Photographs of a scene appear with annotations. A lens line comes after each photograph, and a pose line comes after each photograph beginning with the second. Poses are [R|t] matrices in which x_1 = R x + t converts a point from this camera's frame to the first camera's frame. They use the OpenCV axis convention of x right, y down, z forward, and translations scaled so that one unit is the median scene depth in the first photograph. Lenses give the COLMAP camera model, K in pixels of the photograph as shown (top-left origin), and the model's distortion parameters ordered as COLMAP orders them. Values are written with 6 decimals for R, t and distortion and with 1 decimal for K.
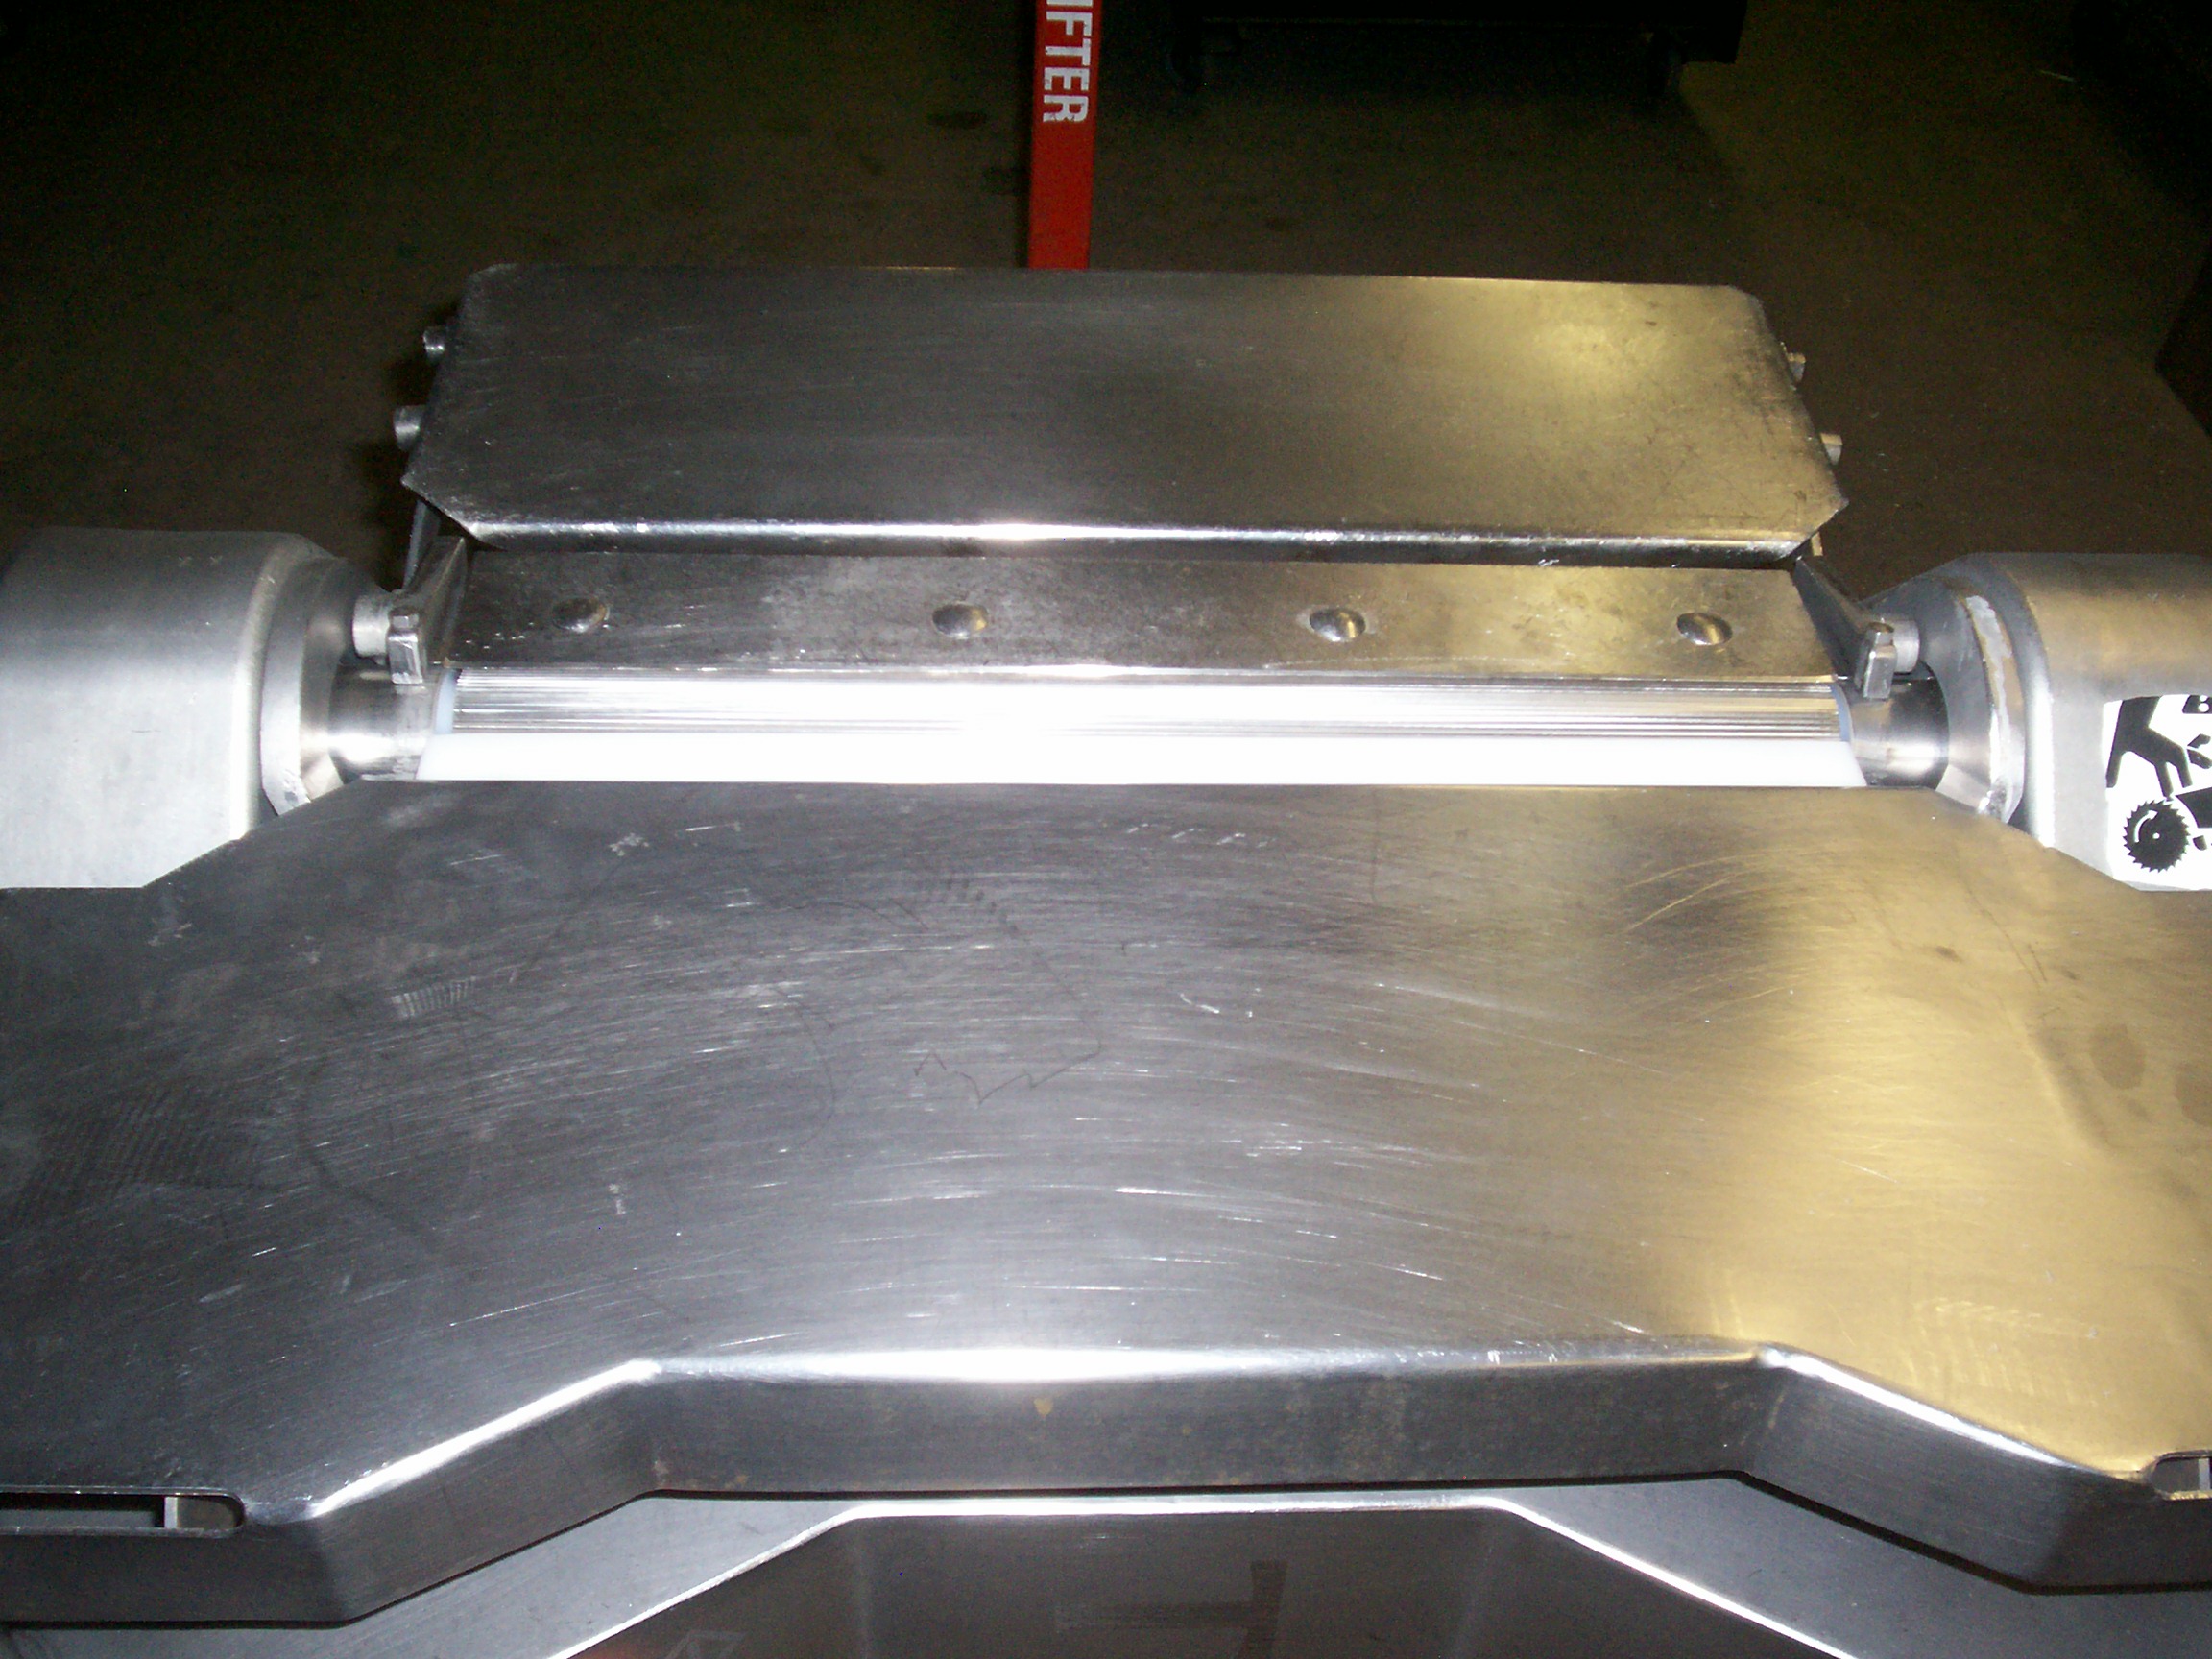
lens RADIAL K [[2287.0, 0, 1106.0], [0, 2287.0, 829.5], [0, 0, 1]] dist [-0.090044, 0.022935]
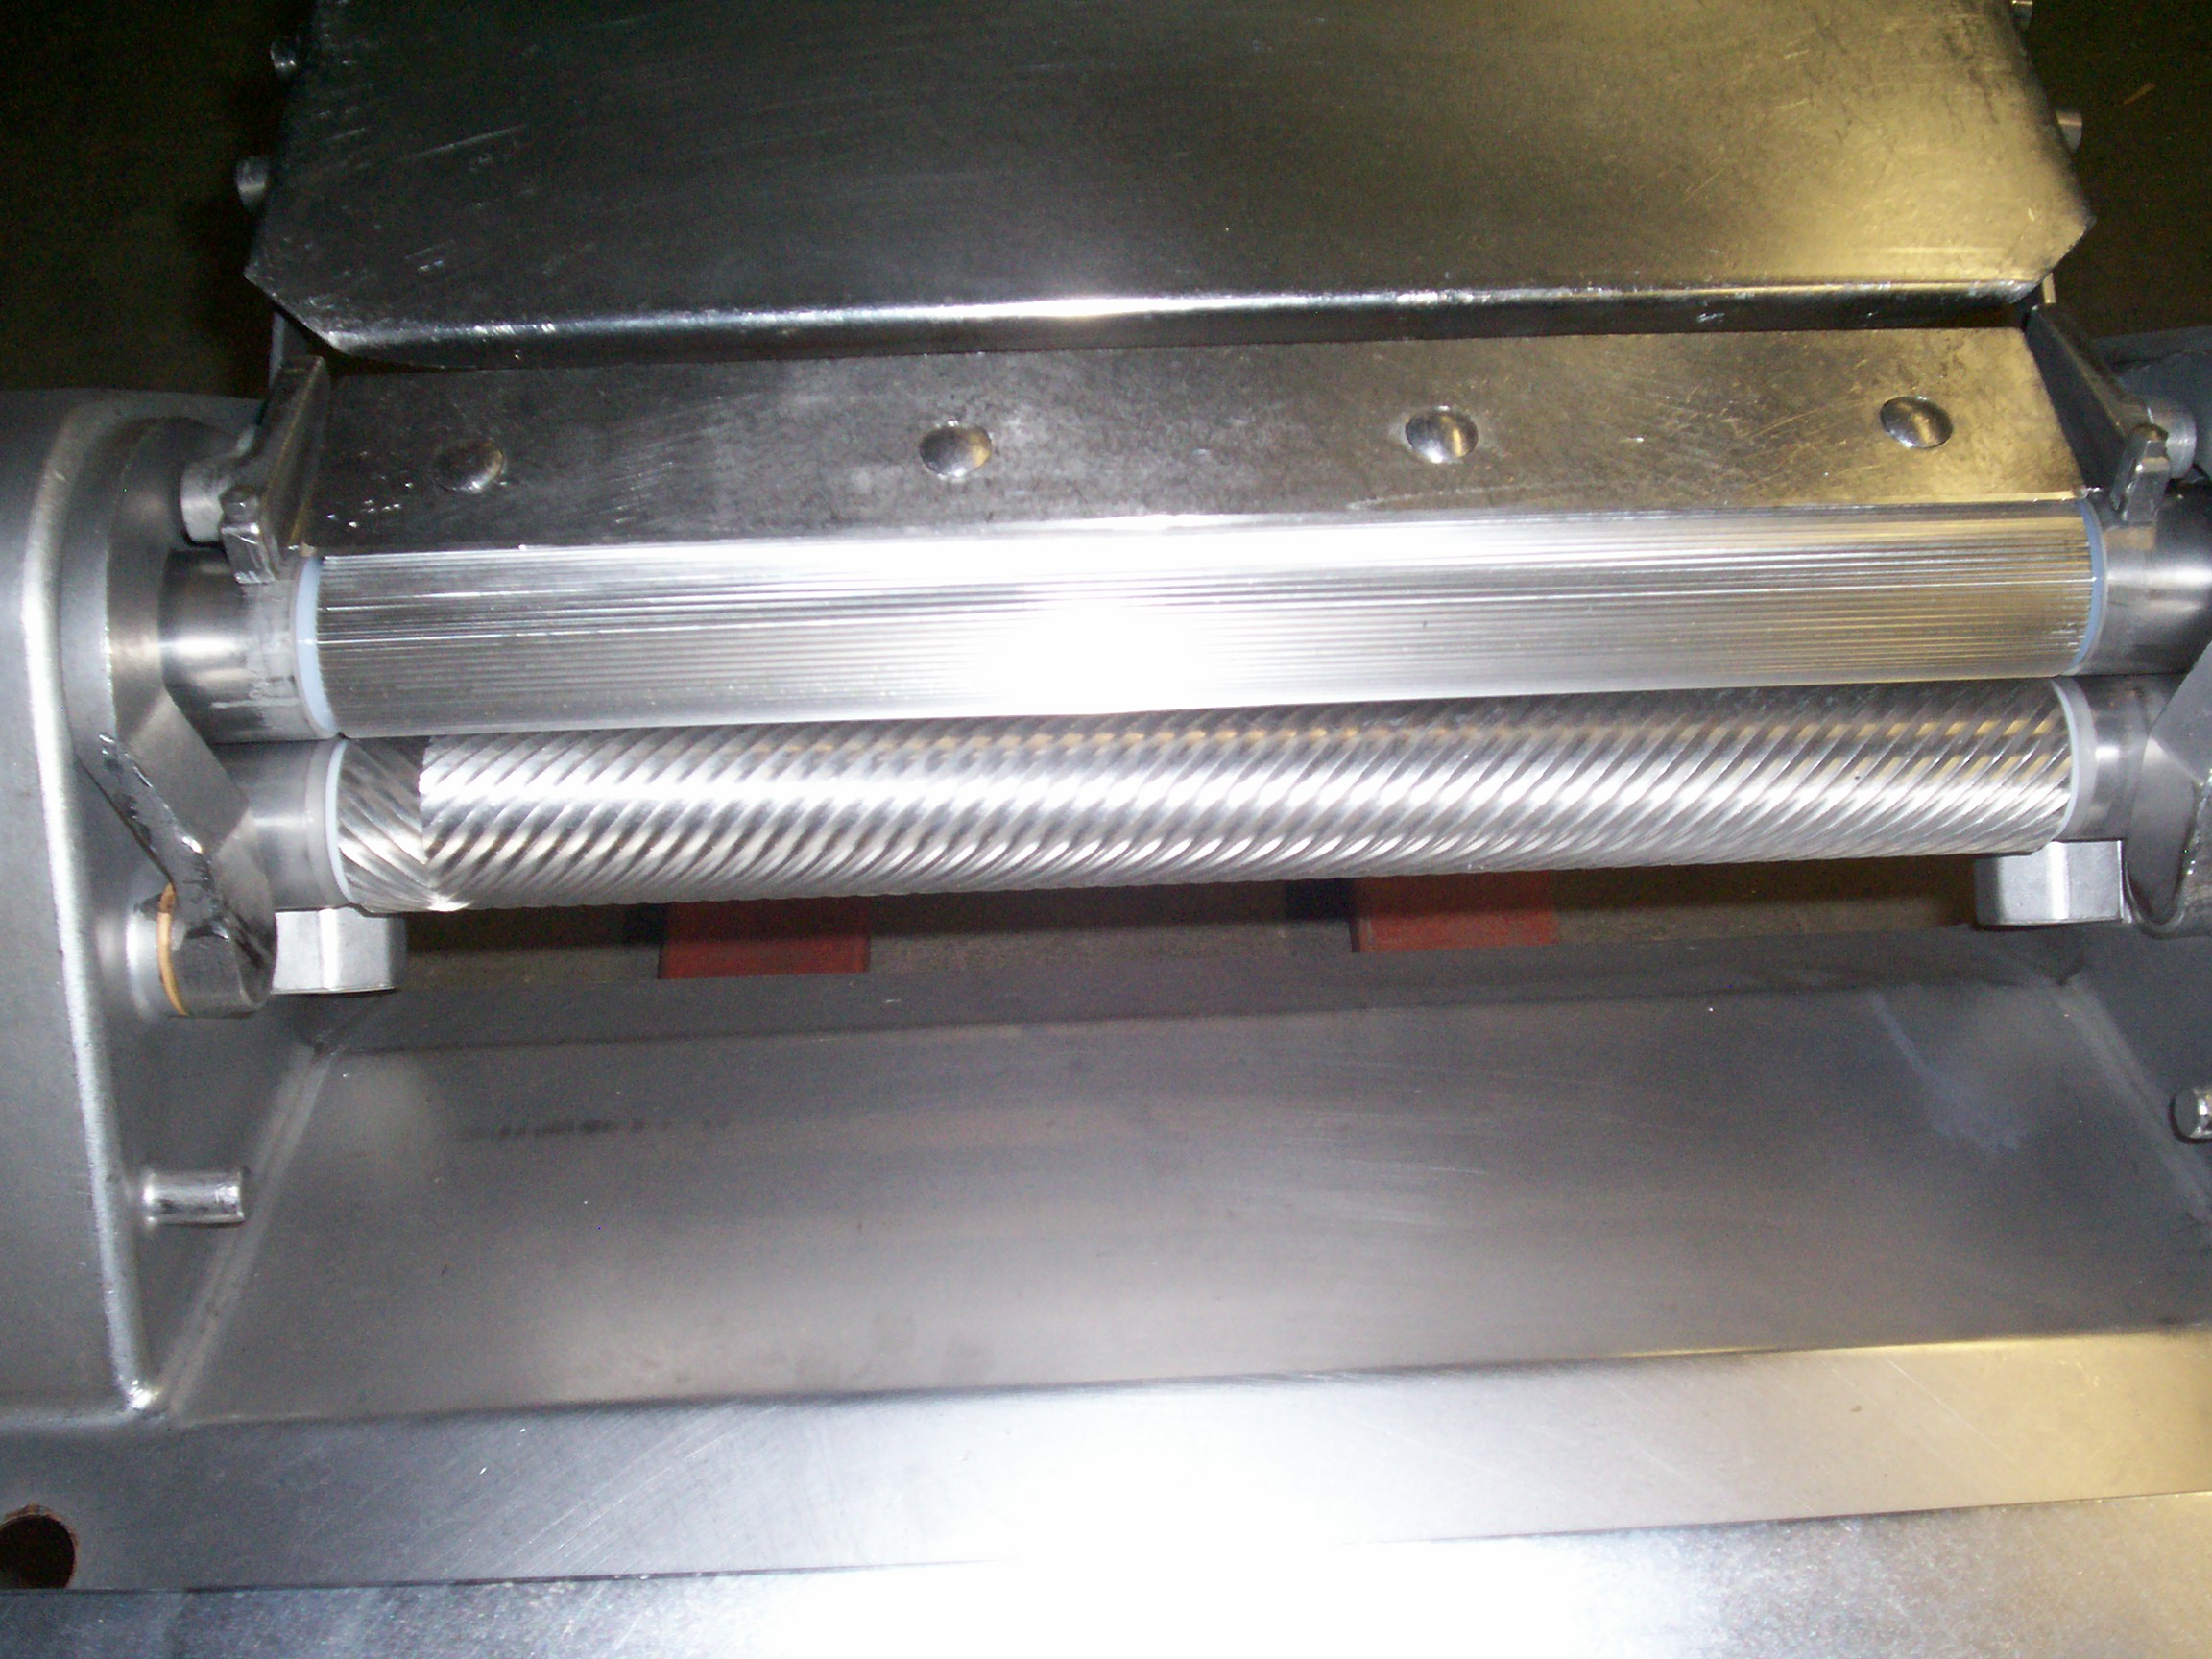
lens RADIAL K [[2287.0, 0, 1106.0], [0, 2287.0, 829.5], [0, 0, 1]] dist [-0.090044, 0.022935]
pose [[0.998934, -0.030449, -0.034687, 0.010292], [0.037605, 0.972668, 0.229136, -0.141270], [0.026762, -0.230196, 0.972776, 0.214668]]
